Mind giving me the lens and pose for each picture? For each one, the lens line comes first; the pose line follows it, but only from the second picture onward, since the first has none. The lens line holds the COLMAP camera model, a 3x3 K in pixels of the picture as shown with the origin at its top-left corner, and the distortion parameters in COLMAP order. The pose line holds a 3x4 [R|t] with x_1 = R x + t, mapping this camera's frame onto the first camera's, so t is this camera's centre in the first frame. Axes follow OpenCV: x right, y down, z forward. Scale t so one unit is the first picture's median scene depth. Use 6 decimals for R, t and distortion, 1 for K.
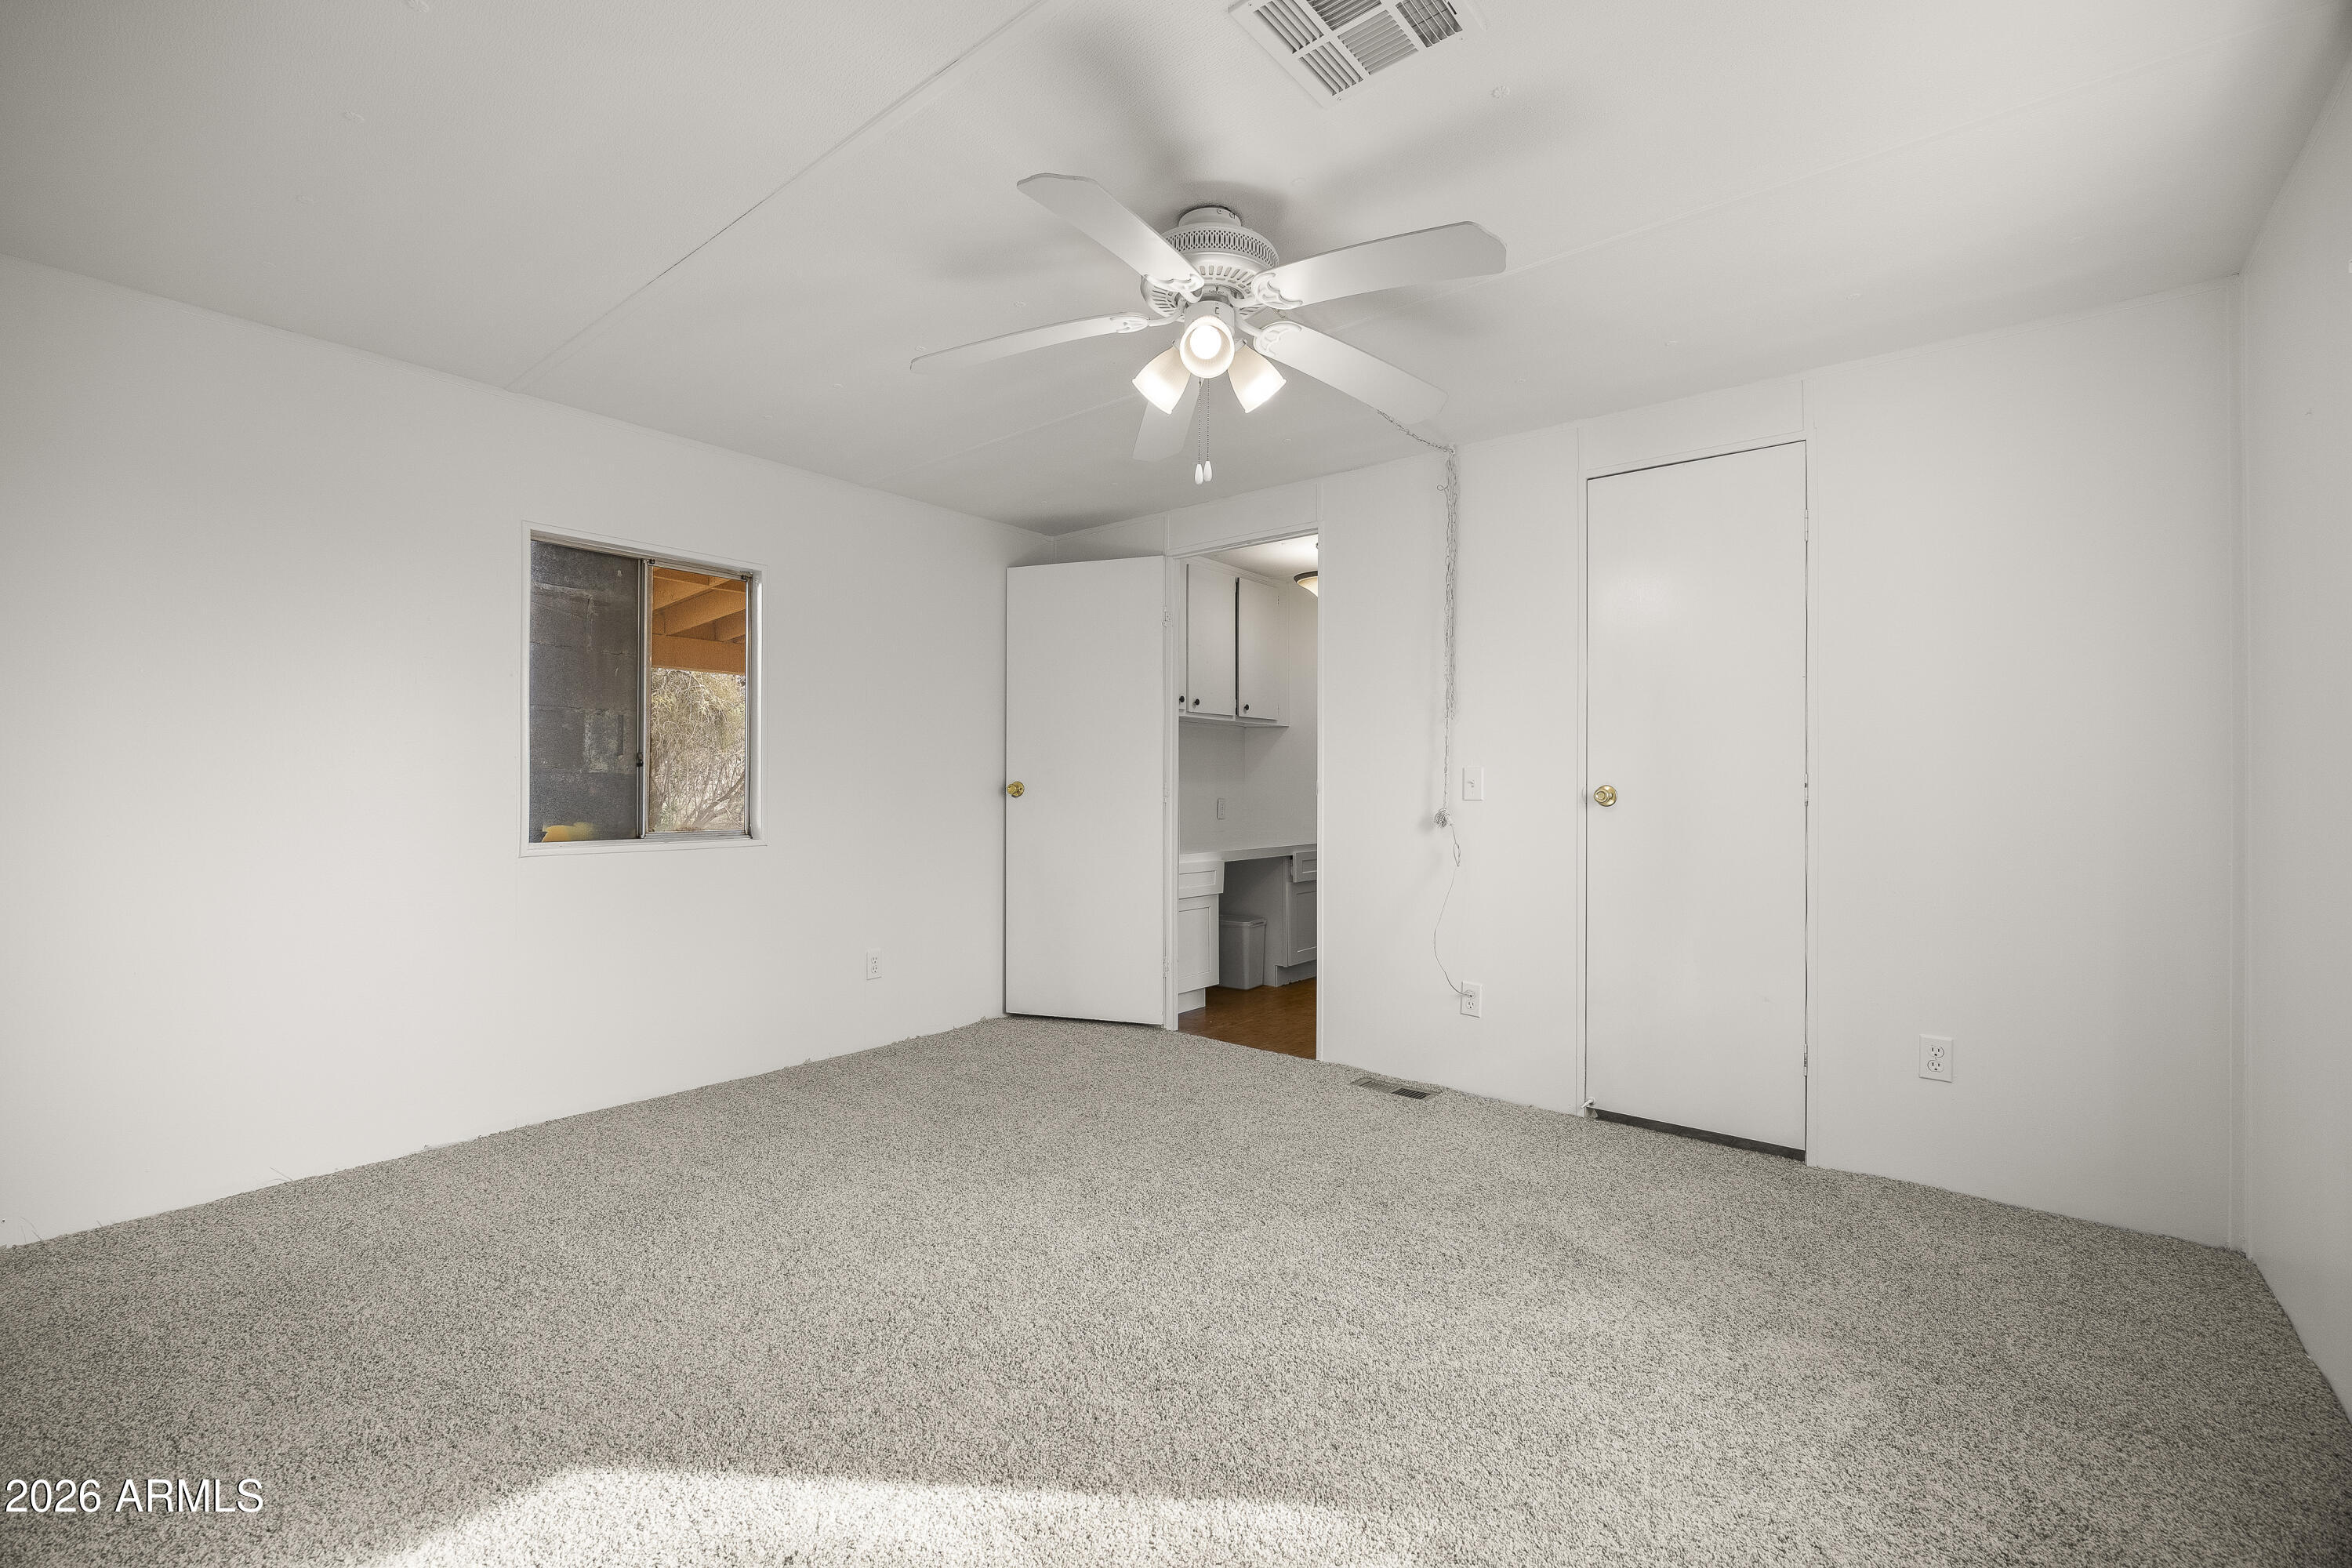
lens RADIAL K [[1014.7, 0, 1180.1], [0, 1014.7, 781.2], [0, 0, 1]] dist [-0.000143, -0.000043]
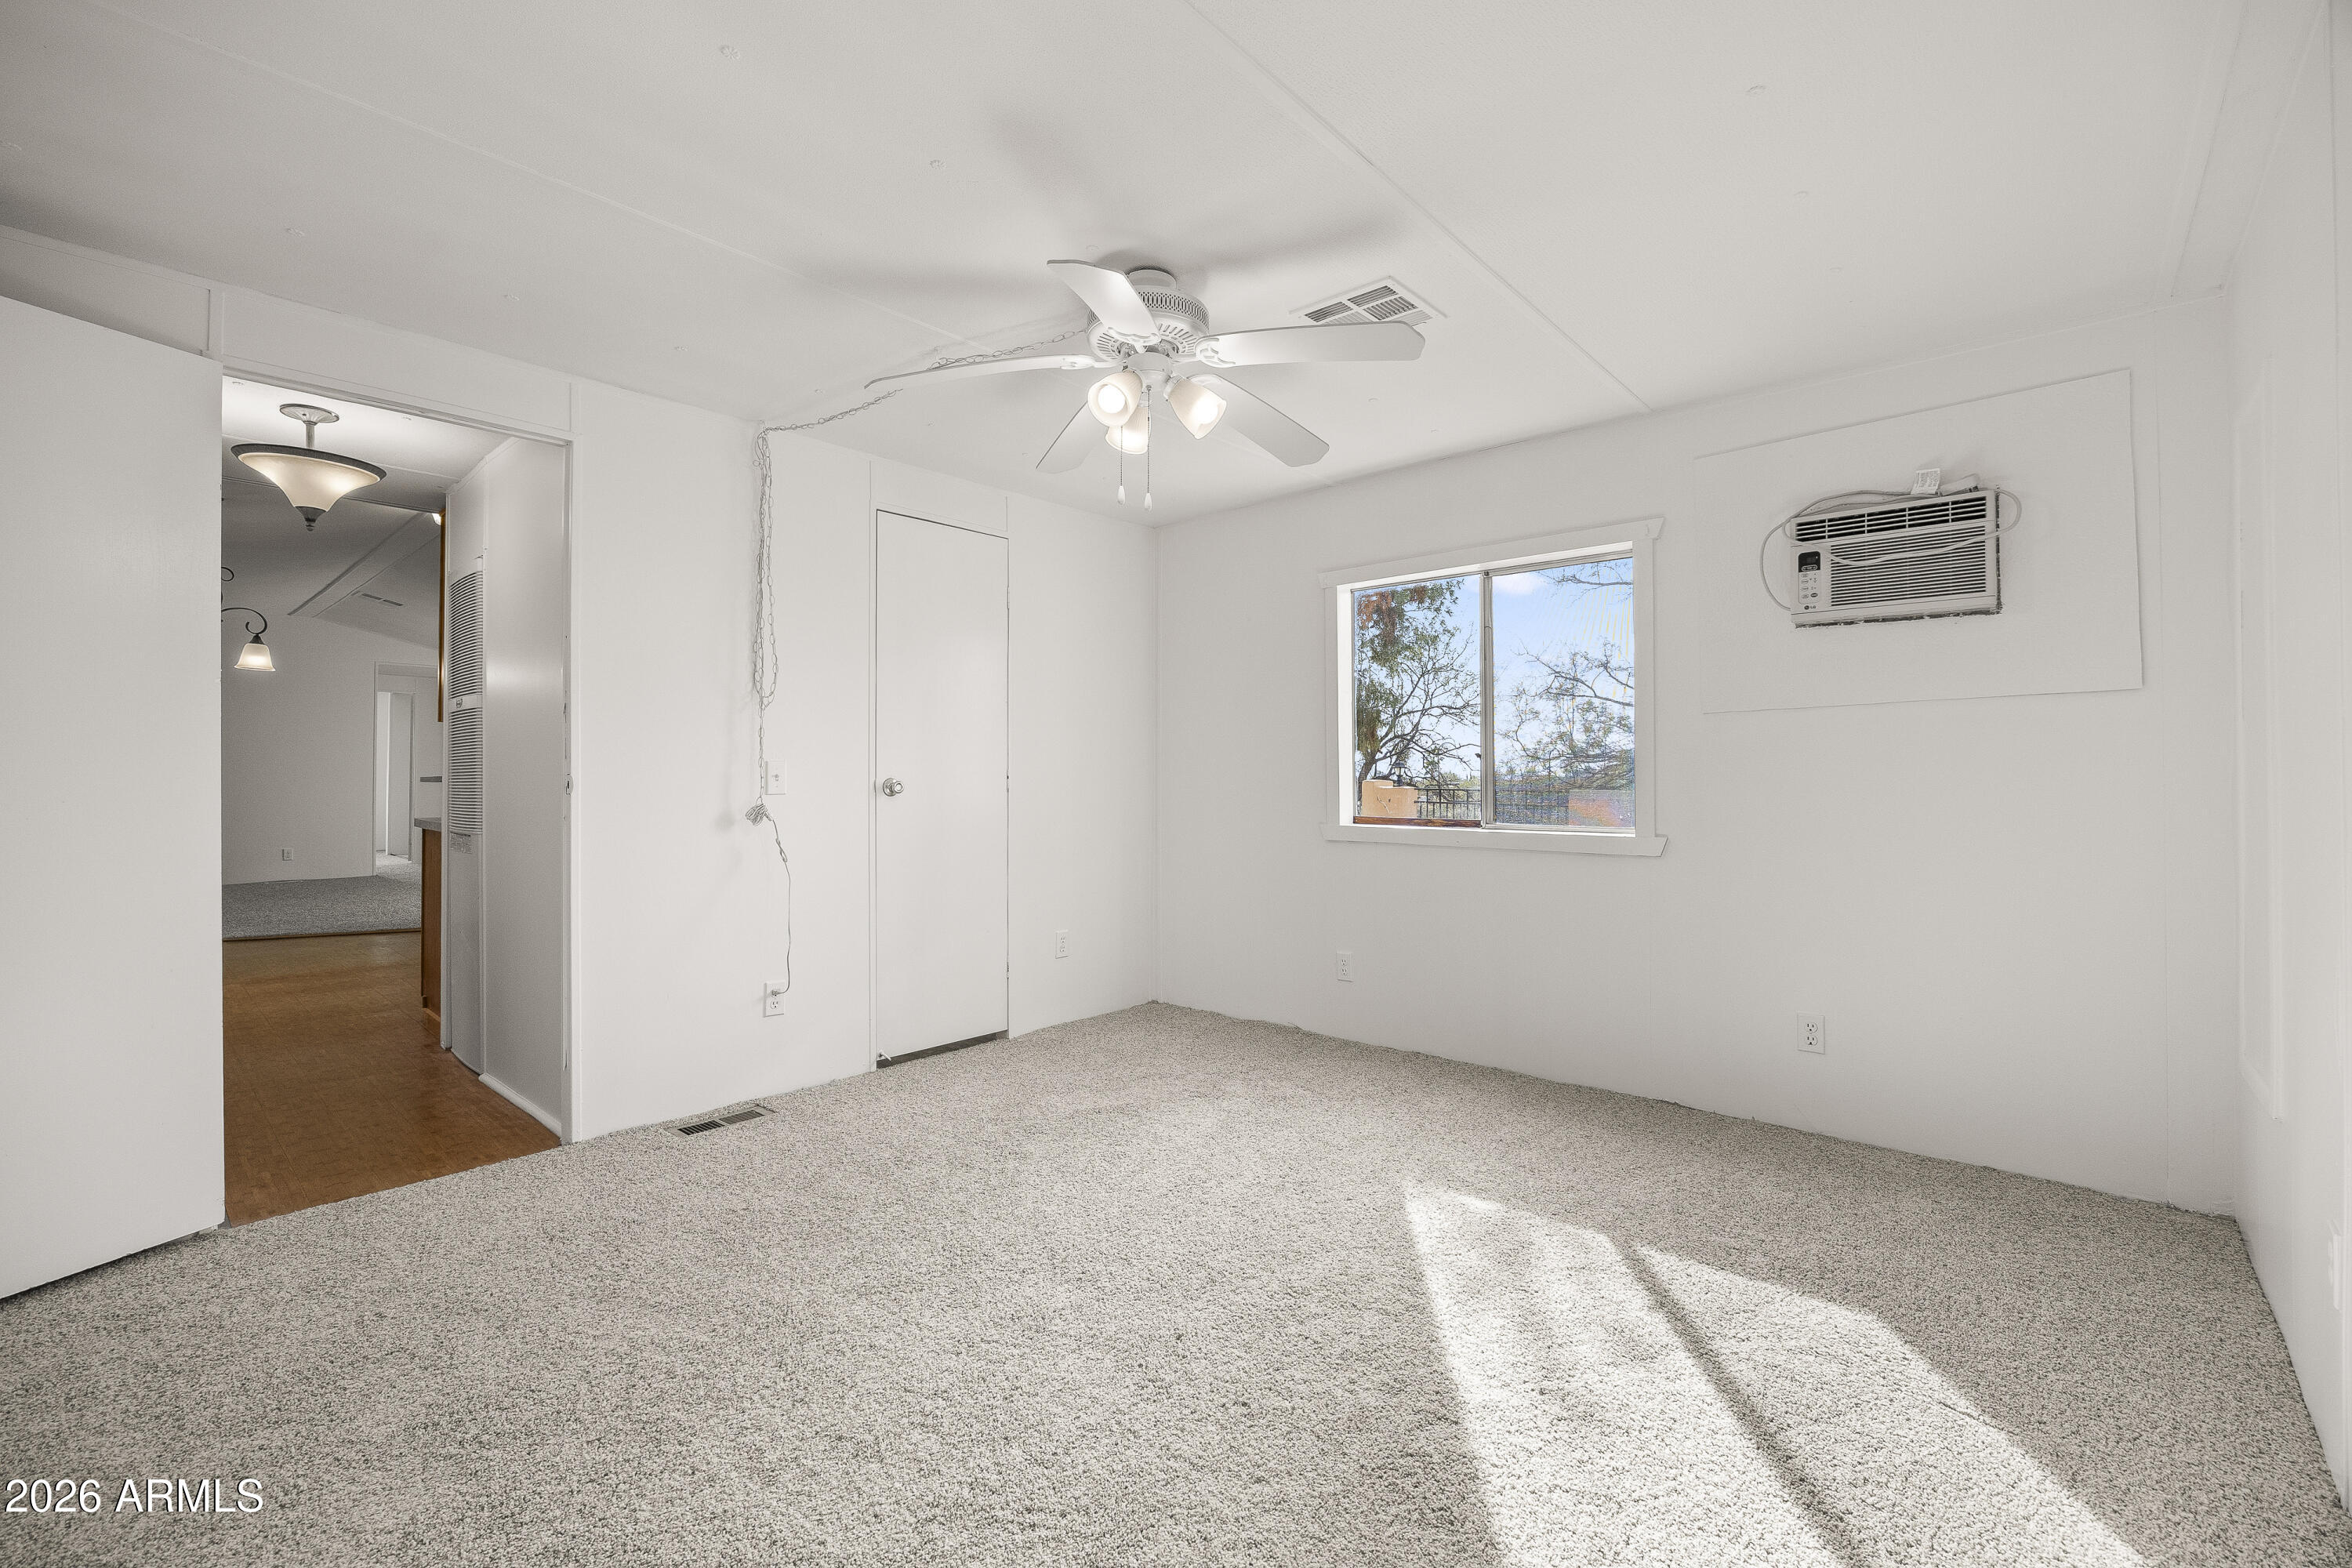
lens RADIAL K [[1014.7, 0, 1180.1], [0, 1014.7, 781.2], [0, 0, 1]] dist [-0.000143, -0.000043]
pose [[0.030732, -0.003232, 0.999522, -0.717182], [0.005344, 0.999981, 0.003069, 0.005905], [-0.999513, 0.005247, 0.030749, 0.619191]]
